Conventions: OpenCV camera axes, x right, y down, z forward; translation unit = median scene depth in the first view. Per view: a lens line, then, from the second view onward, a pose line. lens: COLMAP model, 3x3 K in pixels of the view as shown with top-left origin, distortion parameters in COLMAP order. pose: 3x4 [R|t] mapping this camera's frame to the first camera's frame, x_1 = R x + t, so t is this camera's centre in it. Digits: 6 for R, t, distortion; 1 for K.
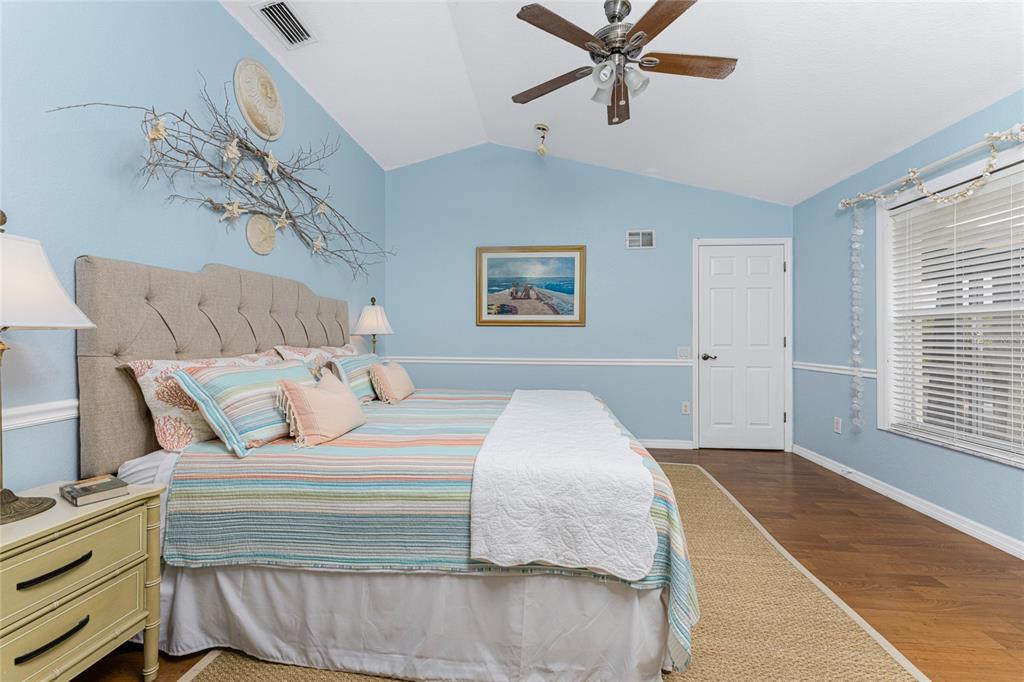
lens RADIAL K [[415.5, 0, 510.8], [0, 415.5, 337.5], [0, 0, 1]] dist [-0.002469, -0.000473]
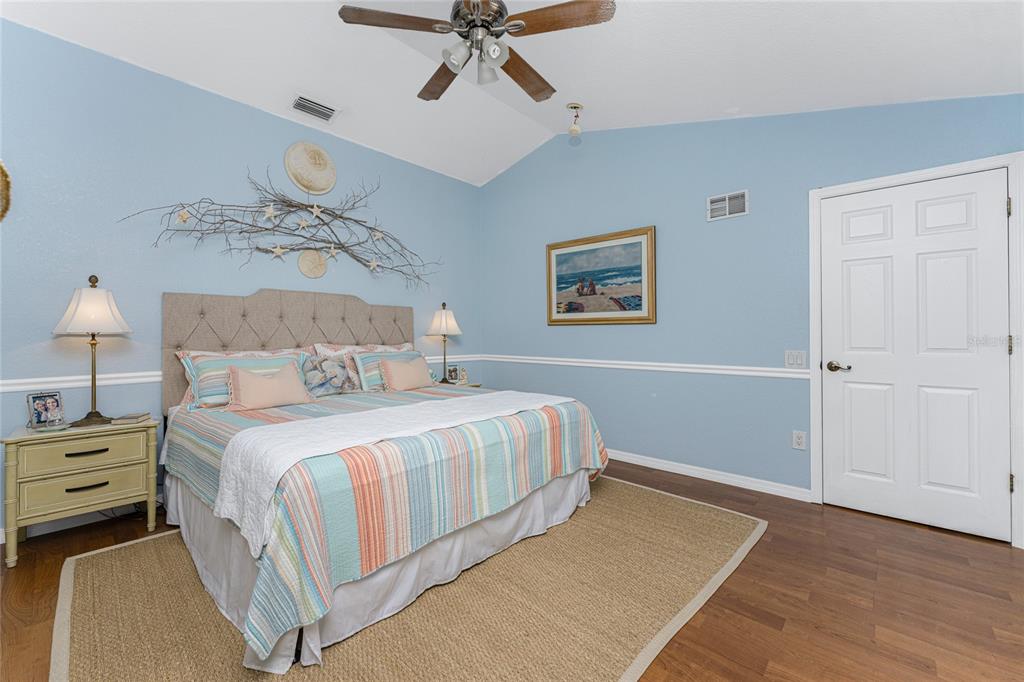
lens RADIAL K [[427.5, 0, 514.6], [0, 427.5, 335.9], [0, 0, 1]] dist [-0.001737, -0.000391]
pose [[0.796346, -0.003511, -0.604831, 0.469856], [0.000883, 0.999989, -0.004642, 0.001223], [0.604840, 0.003163, 0.796341, 0.156256]]
